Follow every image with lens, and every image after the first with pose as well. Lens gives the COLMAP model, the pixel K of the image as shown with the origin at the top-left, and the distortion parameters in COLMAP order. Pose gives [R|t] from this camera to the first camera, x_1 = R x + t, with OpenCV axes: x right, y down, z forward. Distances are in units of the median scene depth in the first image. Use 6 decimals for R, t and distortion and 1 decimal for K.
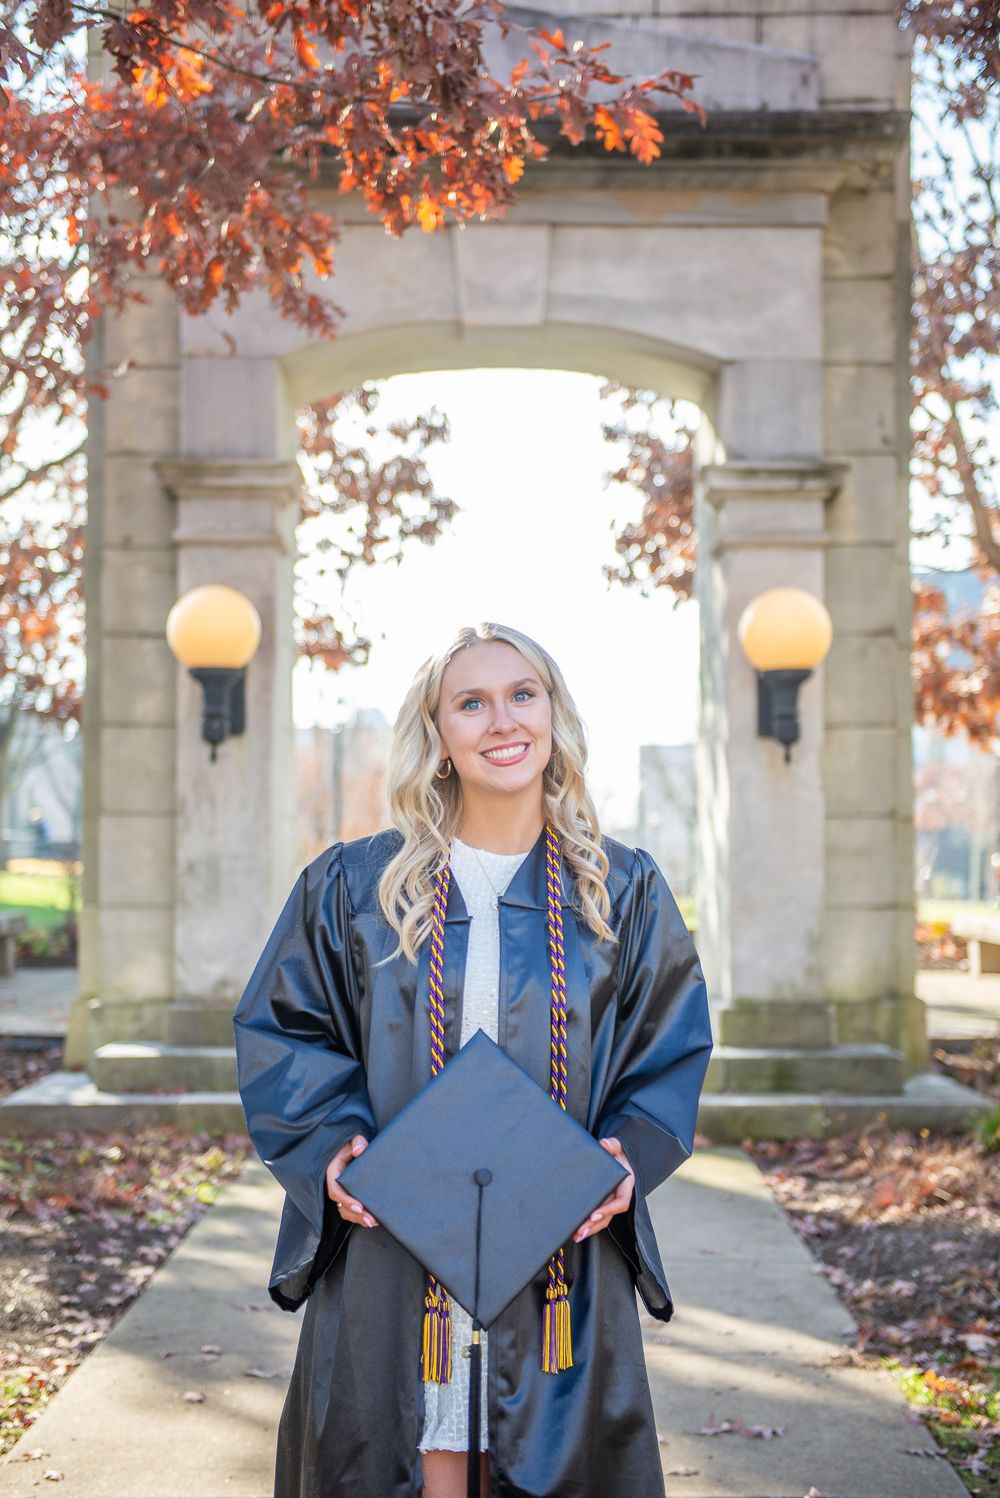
lens RADIAL K [[2398.4, 0, 500.0], [0, 2398.4, 749.0], [0, 0, 1]] dist [0.104177, 0.005947]
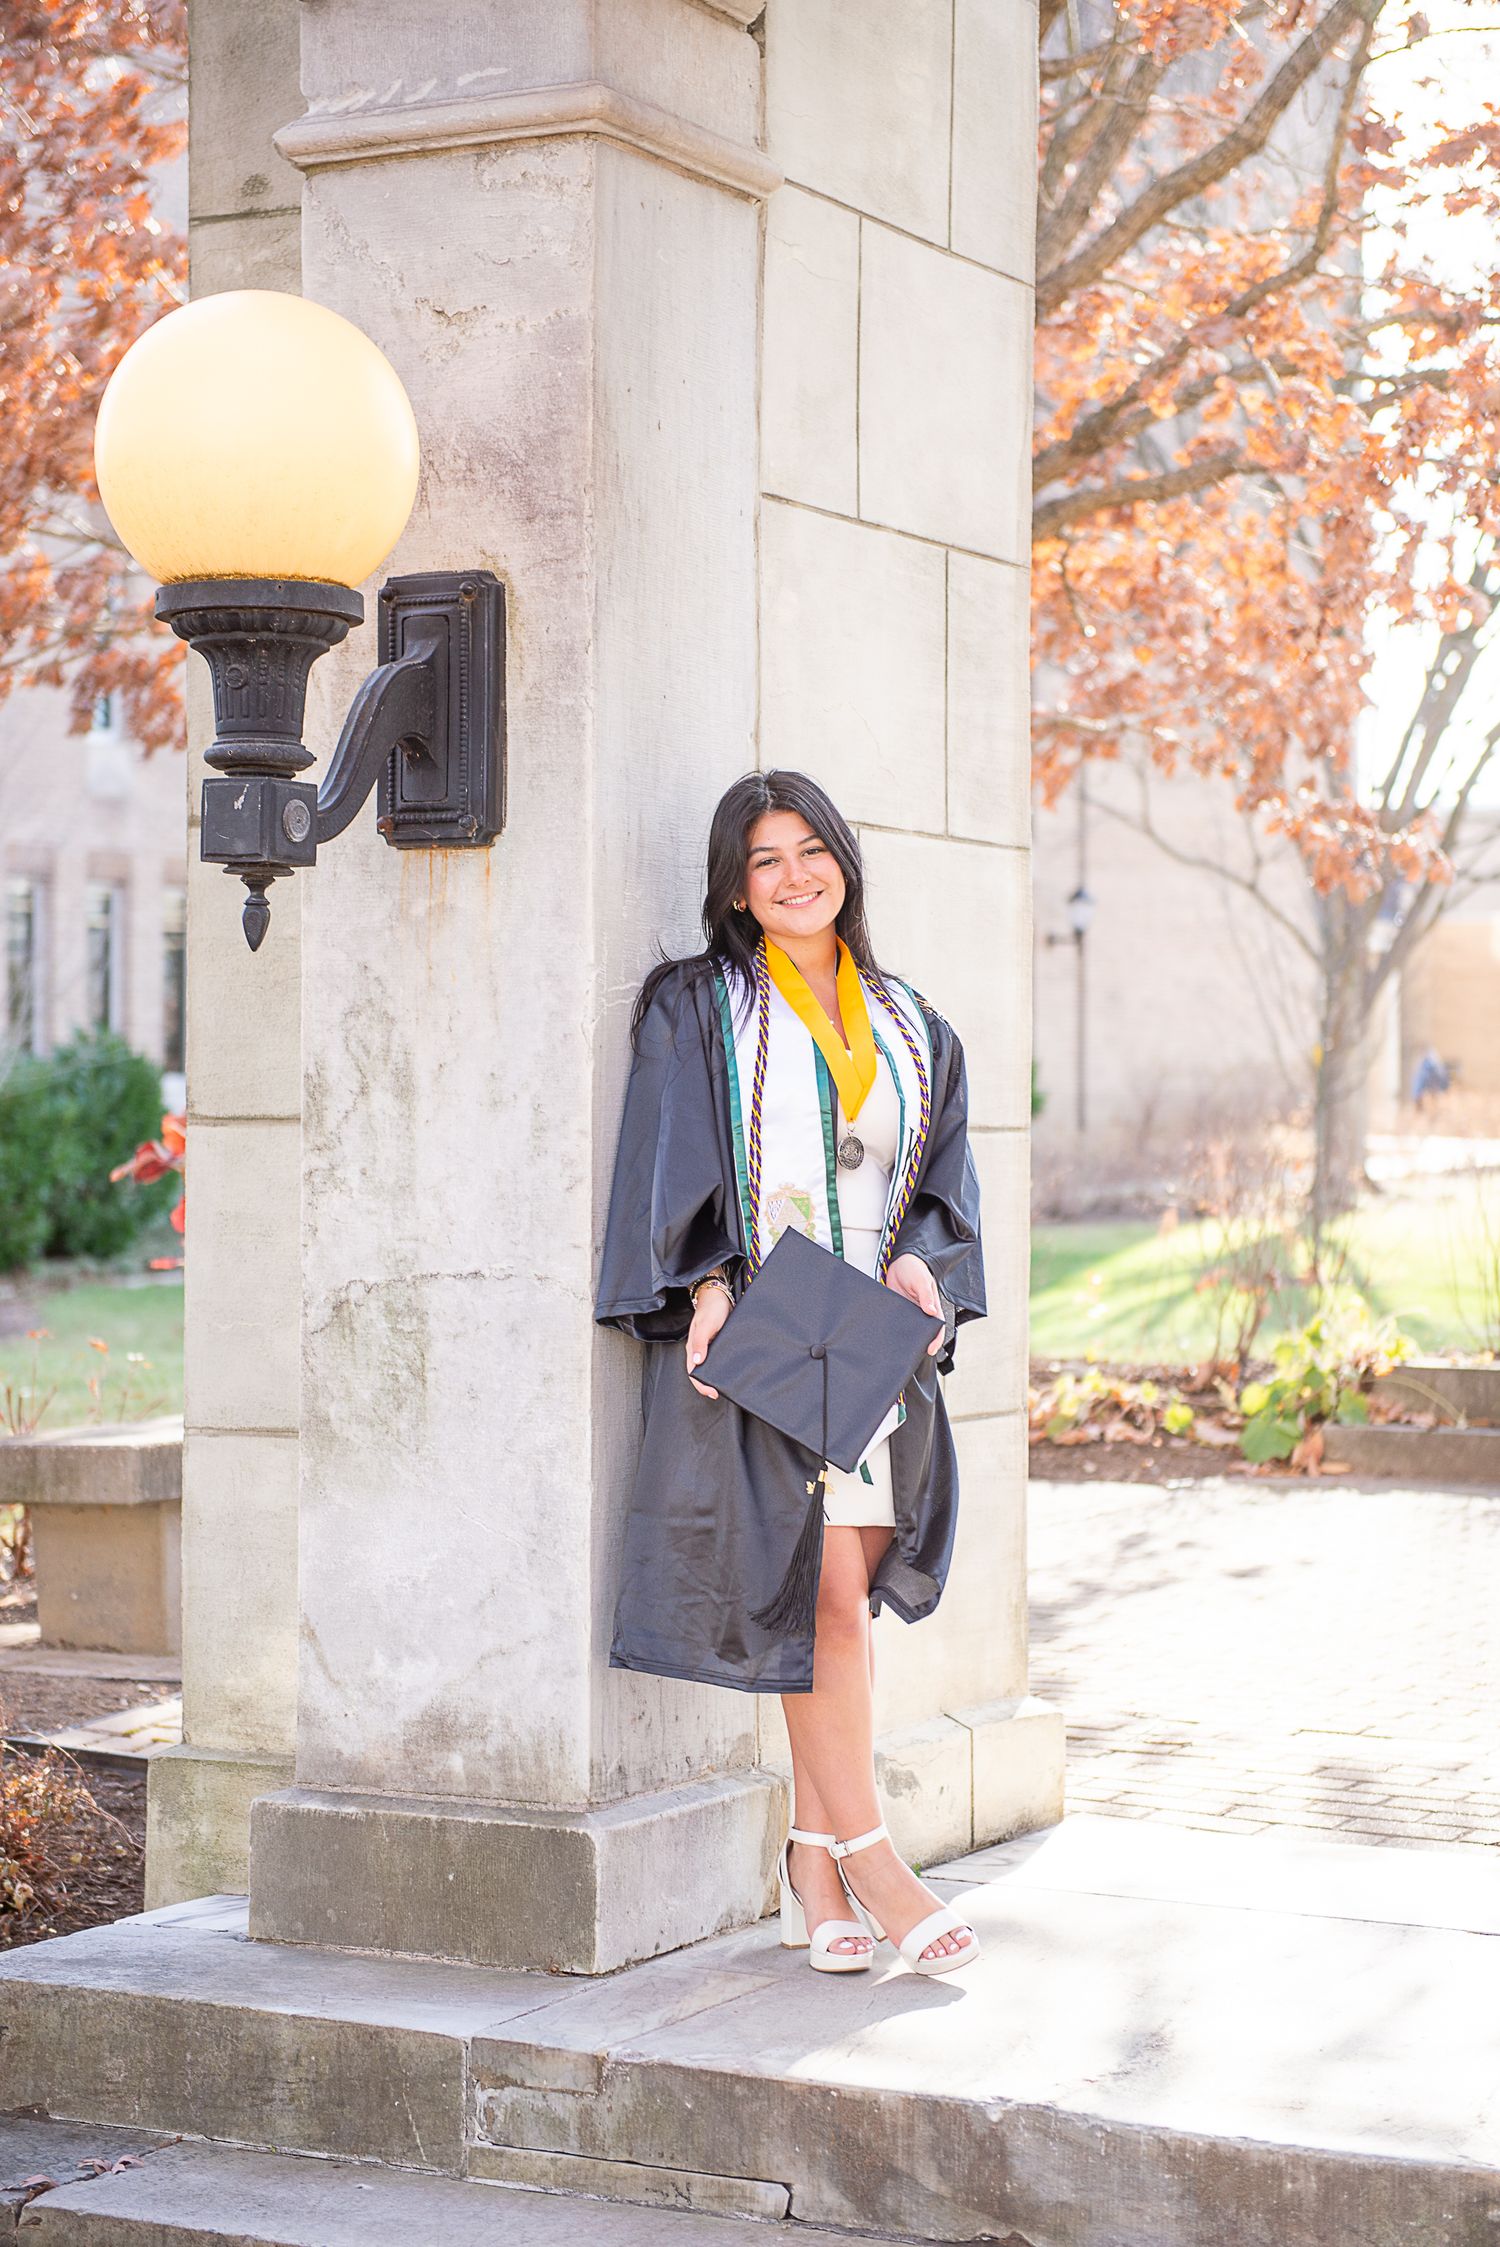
lens RADIAL K [[4076.7, 0, 743.4], [0, 4076.7, 1147.2], [0, 0, 1]] dist [0.120851, -0.115202]
pose [[0.871314, -0.002975, -0.490716, 0.149439], [0.026428, 0.998815, 0.040869, 0.011181], [0.490013, -0.048579, 0.870360, 0.600378]]
